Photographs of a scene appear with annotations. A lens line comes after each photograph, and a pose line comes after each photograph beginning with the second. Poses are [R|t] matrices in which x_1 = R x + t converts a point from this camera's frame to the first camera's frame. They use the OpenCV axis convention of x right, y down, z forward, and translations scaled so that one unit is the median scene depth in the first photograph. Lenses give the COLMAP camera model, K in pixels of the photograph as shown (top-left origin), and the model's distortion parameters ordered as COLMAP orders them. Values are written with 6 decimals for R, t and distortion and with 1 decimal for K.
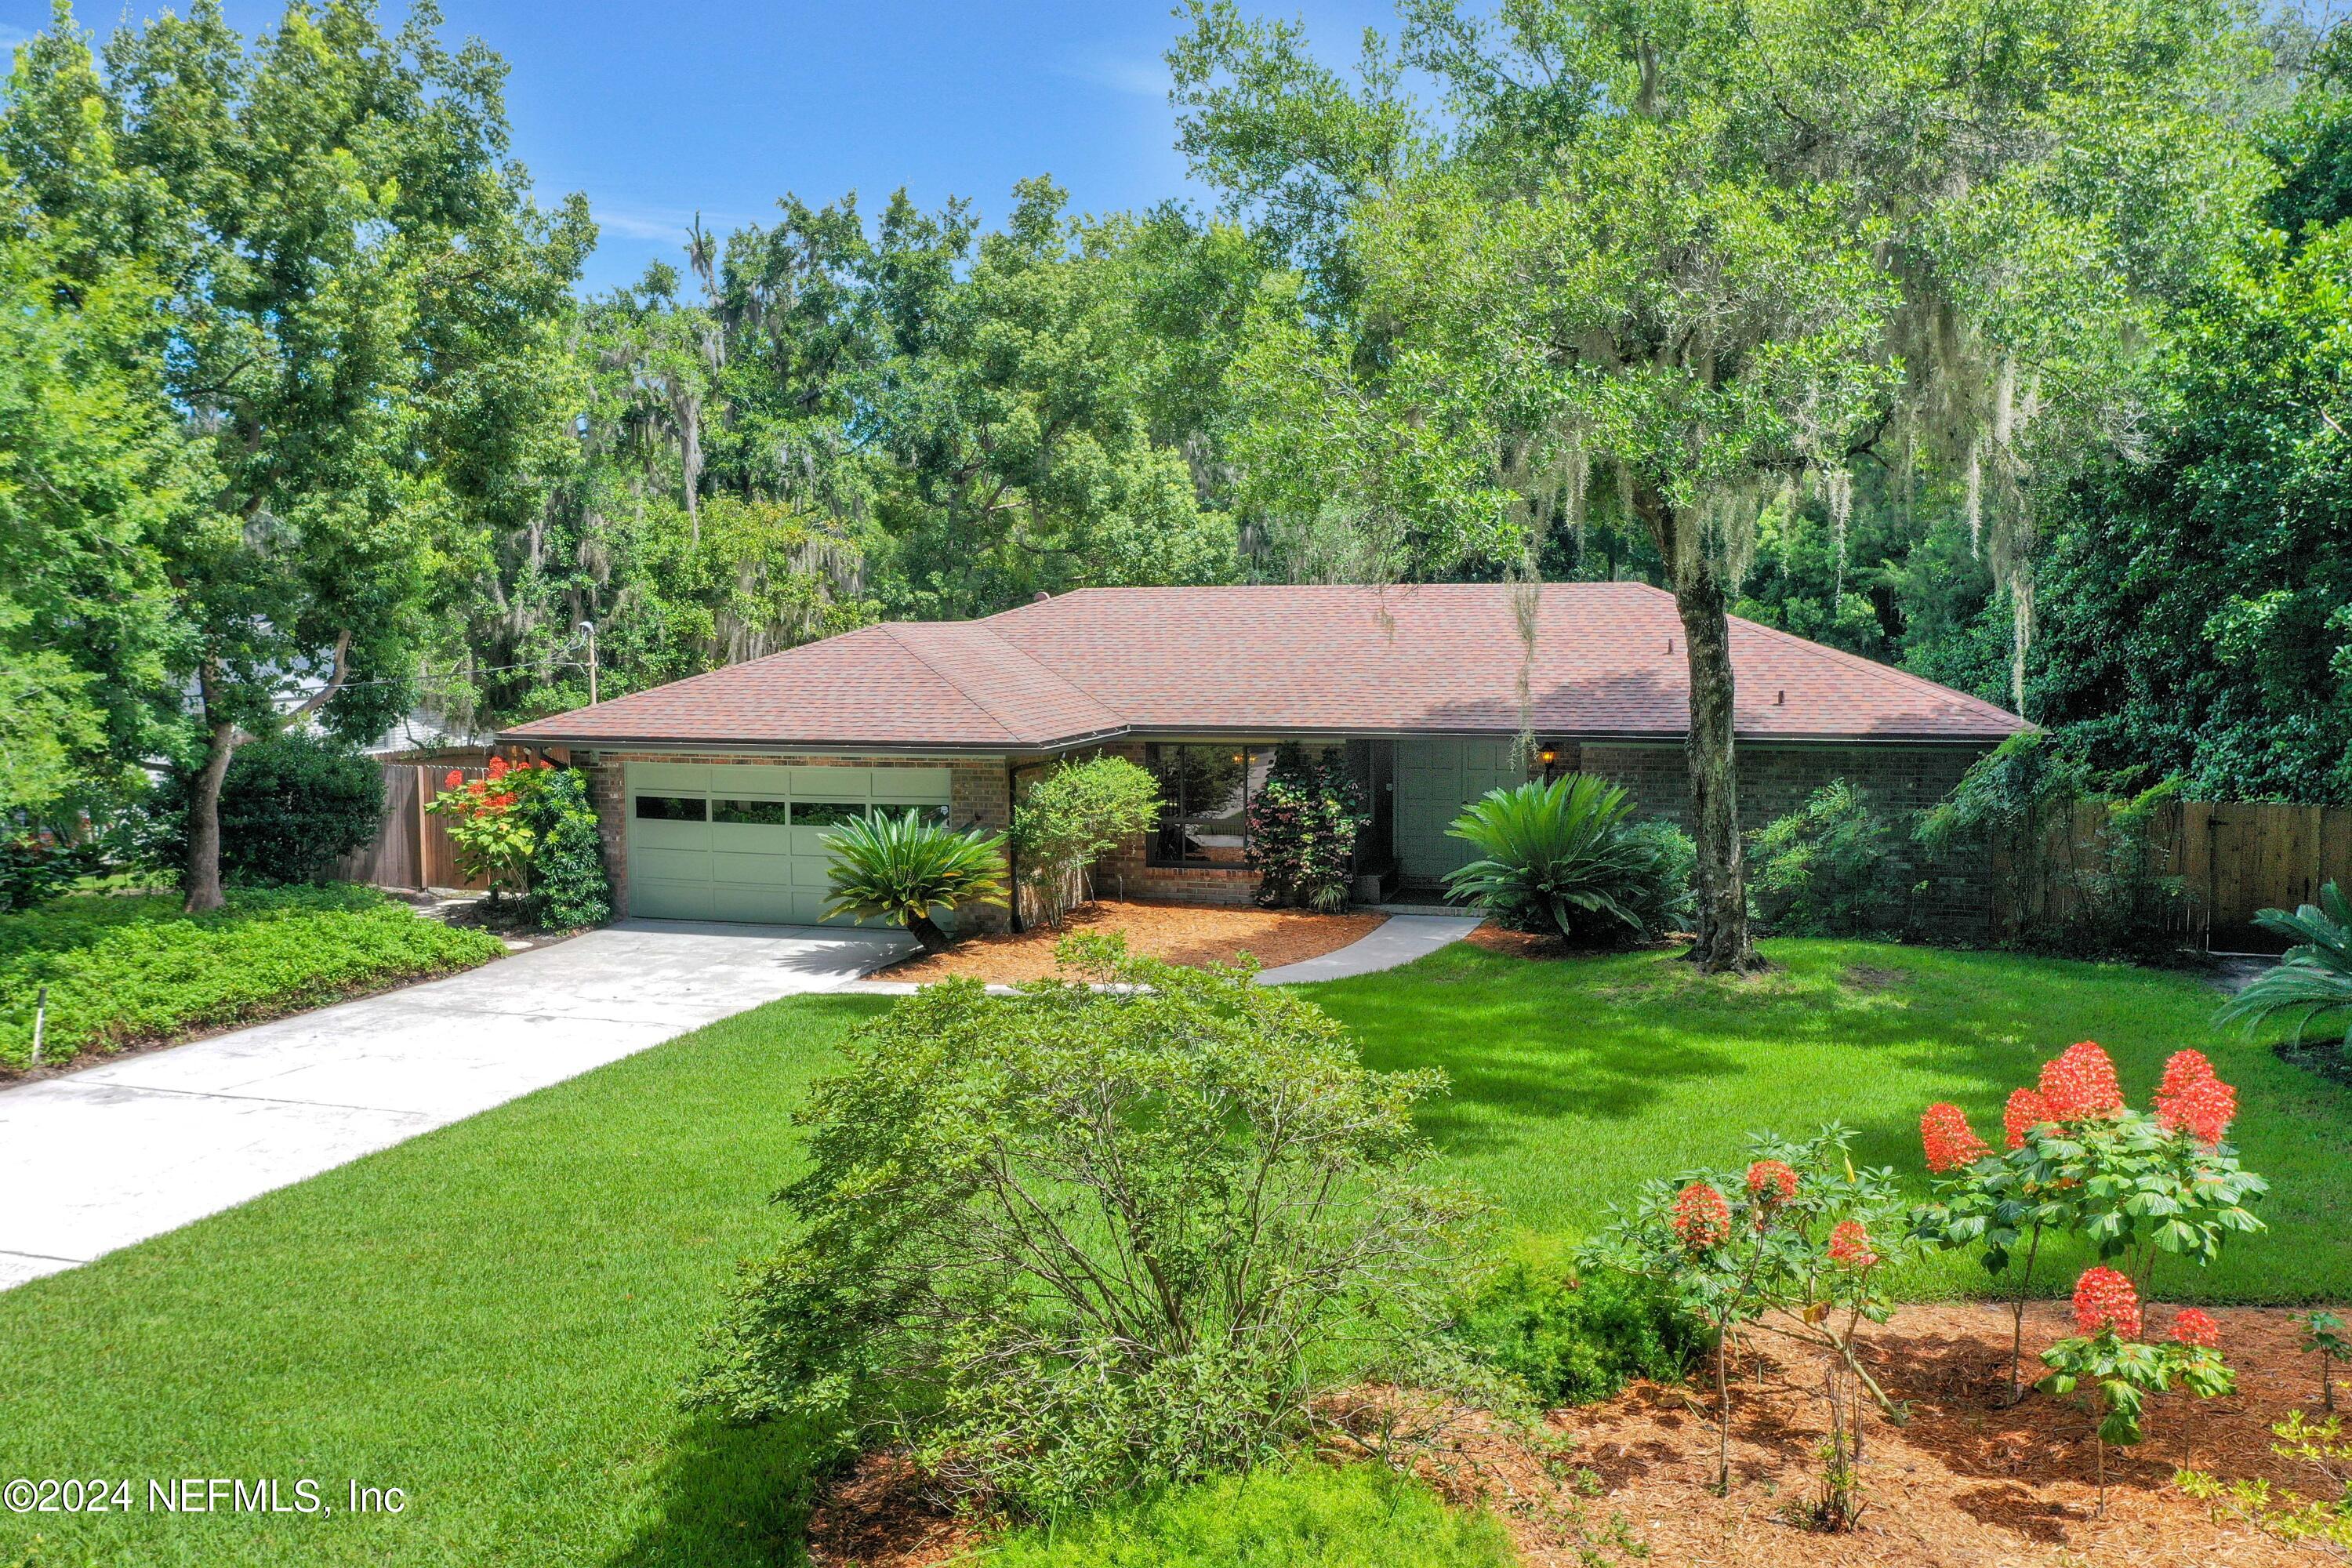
lens RADIAL K [[1878.2, 0, 1176.0], [0, 1878.2, 784.0], [0, 0, 1]] dist [0.011000, 0.000766]
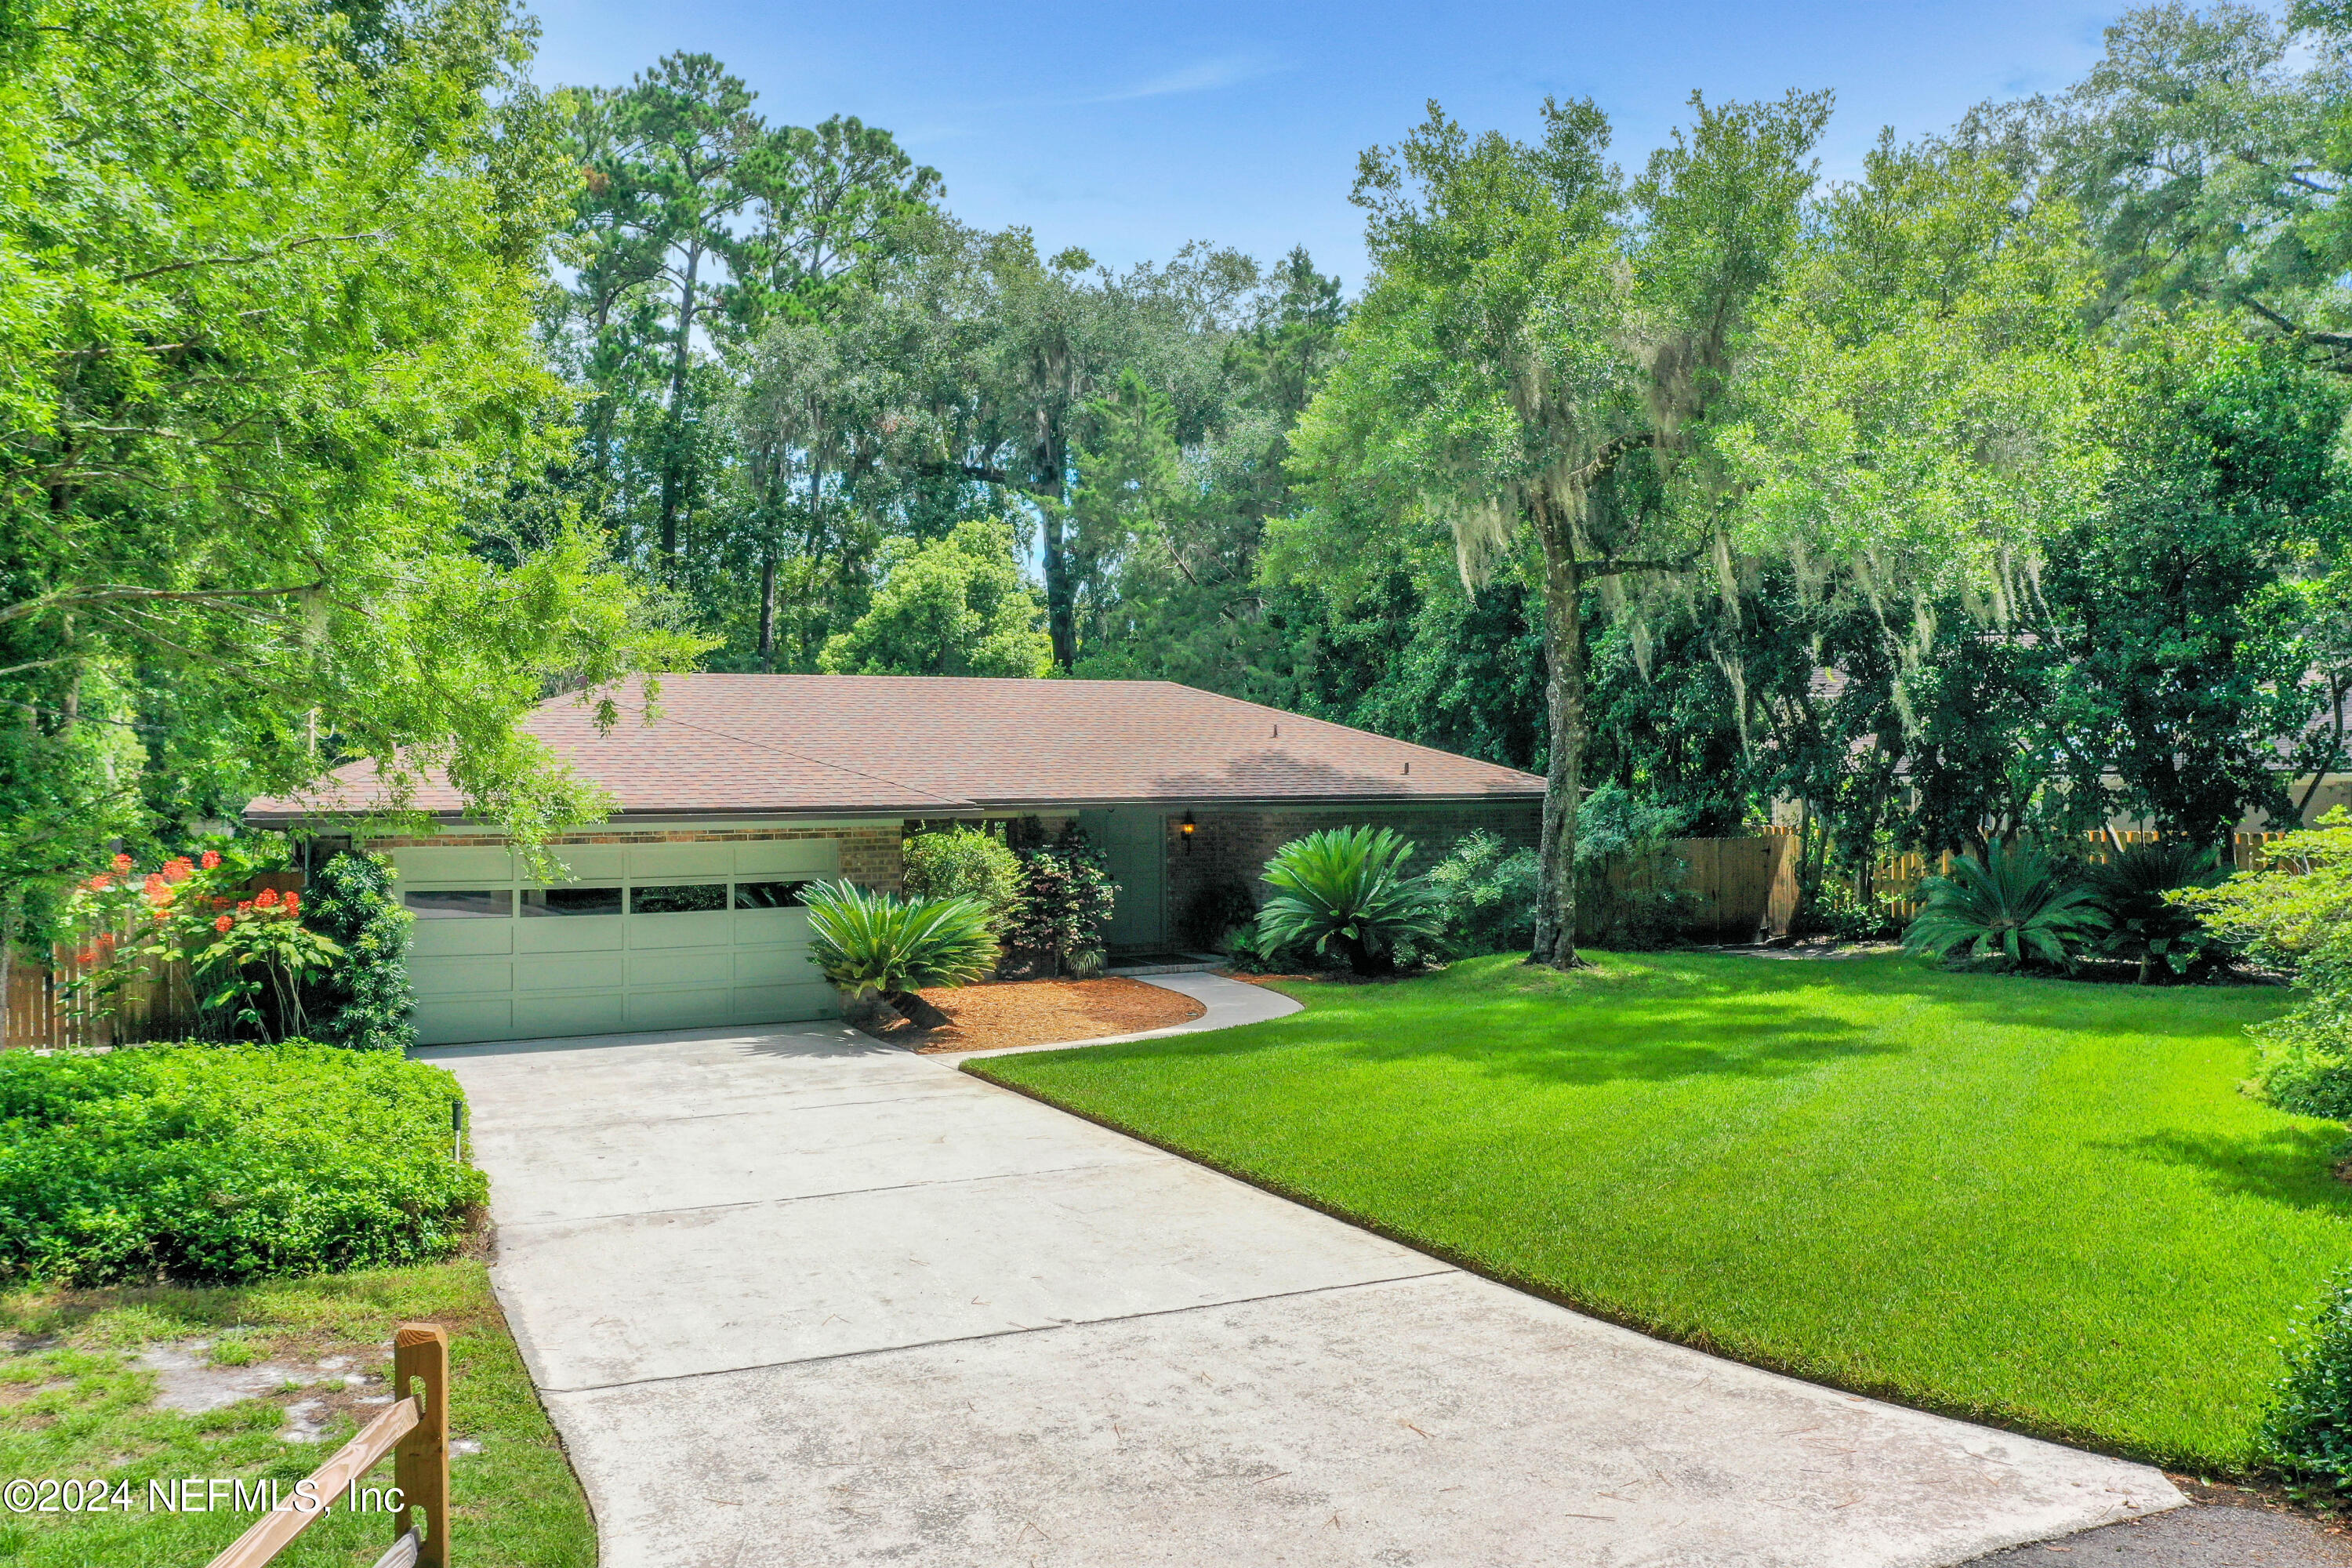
lens RADIAL K [[1878.2, 0, 1176.0], [0, 1878.2, 784.0], [0, 0, 1]] dist [0.011000, 0.000766]
pose [[0.737580, -0.000717, 0.675259, -0.588484], [0.065384, 0.995376, -0.070361, 0.038751], [-0.672086, 0.096048, 0.734217, 0.199325]]
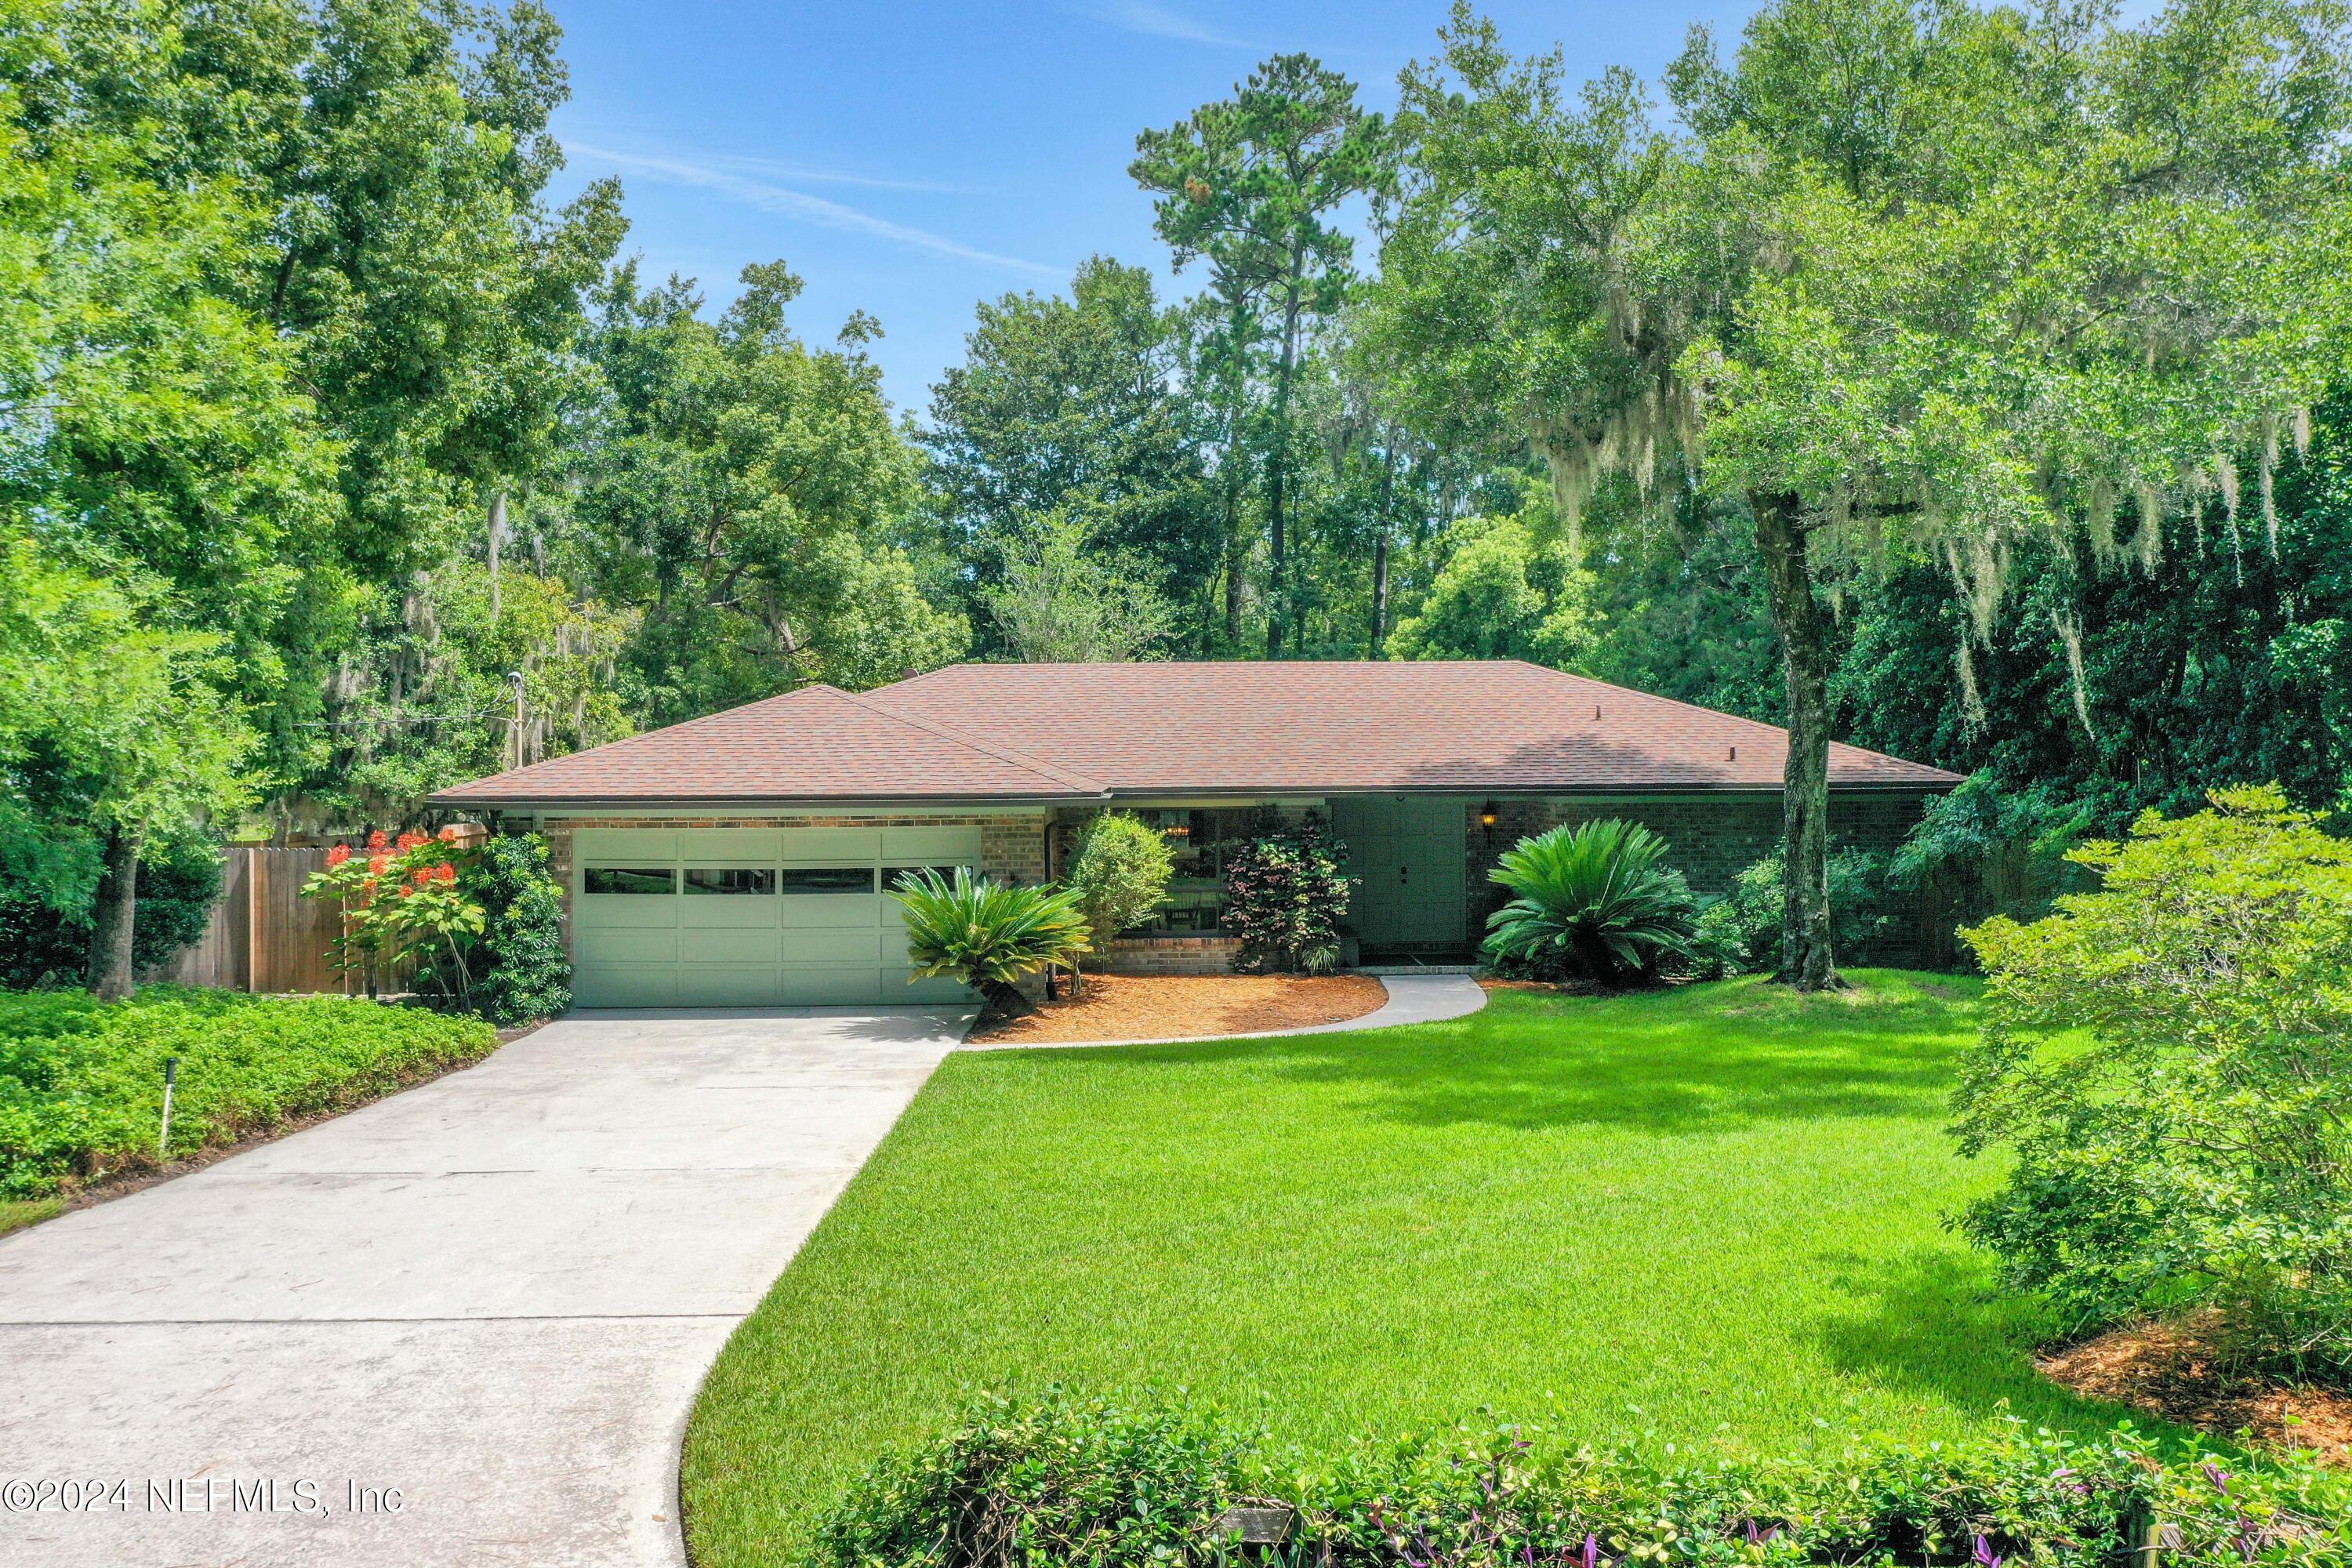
lens RADIAL K [[1878.2, 0, 1176.0], [0, 1878.2, 784.0], [0, 0, 1]] dist [0.011000, 0.000766]
pose [[0.950453, -0.002573, 0.310858, -0.300786], [0.029702, 0.996143, -0.082570, 0.048361], [-0.309446, 0.087712, 0.946863, 0.082219]]
